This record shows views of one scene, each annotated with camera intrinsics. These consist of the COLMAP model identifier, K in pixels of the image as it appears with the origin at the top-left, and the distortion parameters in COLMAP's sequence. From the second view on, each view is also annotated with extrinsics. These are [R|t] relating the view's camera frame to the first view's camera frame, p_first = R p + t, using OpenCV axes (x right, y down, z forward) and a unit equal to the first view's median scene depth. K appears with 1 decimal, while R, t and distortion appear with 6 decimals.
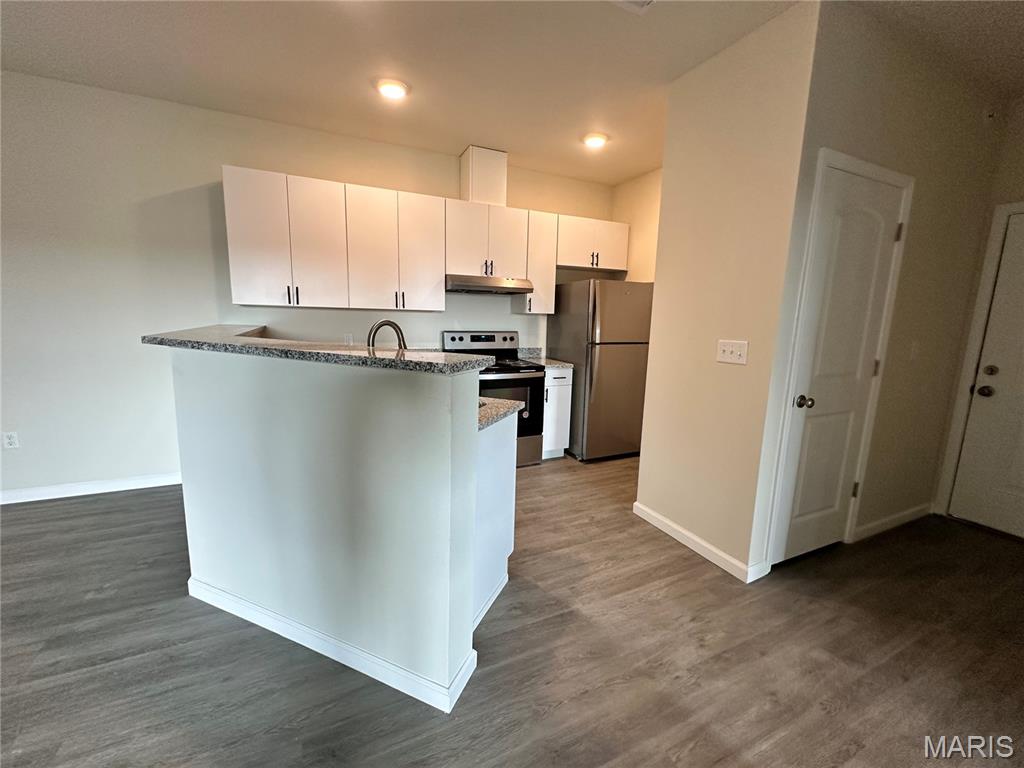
lens RADIAL K [[417.3, 0, 517.4], [0, 417.3, 389.3], [0, 0, 1]] dist [0.000751, -0.000148]
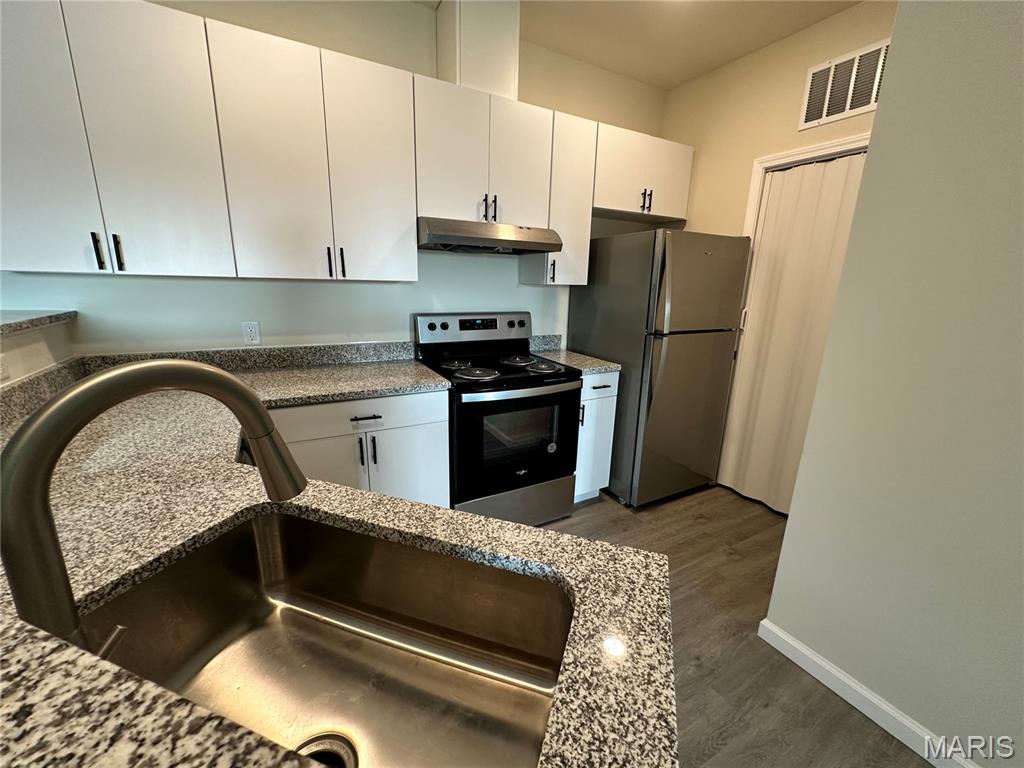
lens RADIAL K [[417.3, 0, 516.9], [0, 417.3, 386.5], [0, 0, 1]] dist [0.000751, -0.000148]
pose [[0.997353, -0.016735, 0.070753, -0.072841], [0.011350, 0.997055, 0.075842, -0.077141], [-0.071814, -0.074838, 0.994607, 0.364552]]
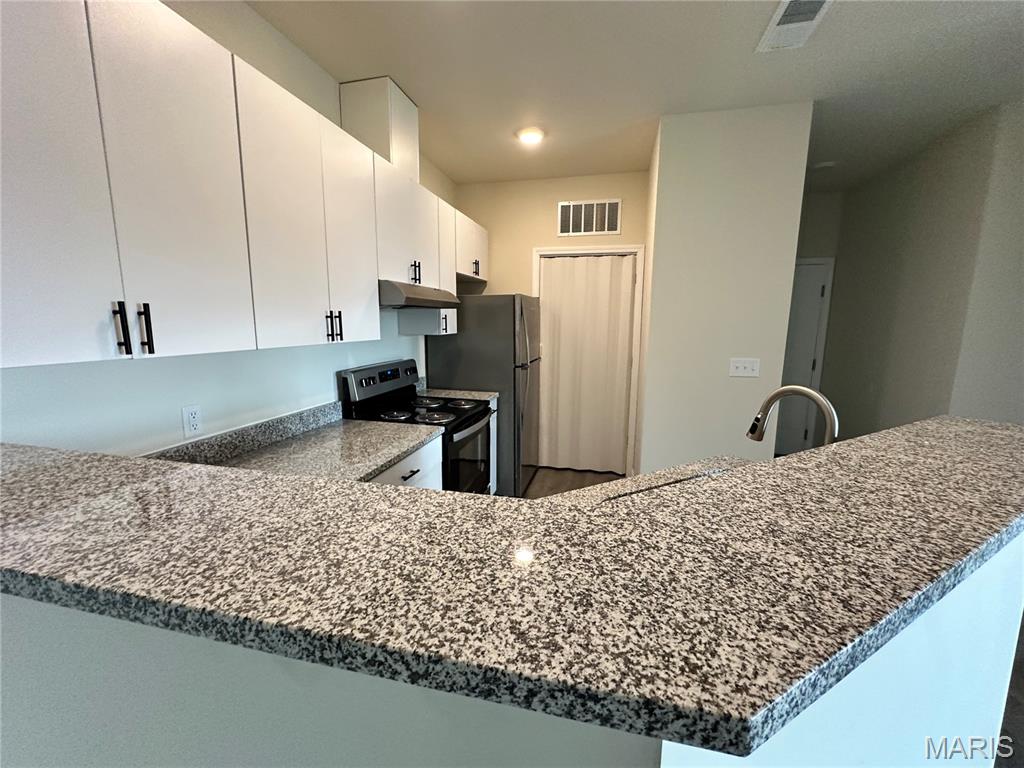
lens RADIAL K [[417.3, 0, 527.0], [0, 417.3, 384.5], [0, 0, 1]] dist [0.000751, -0.000148]
pose [[0.605309, -0.140304, 0.783528, -0.485946], [0.142254, 0.987564, 0.066943, -0.123576], [-0.783176, 0.070939, 0.617740, 0.429980]]
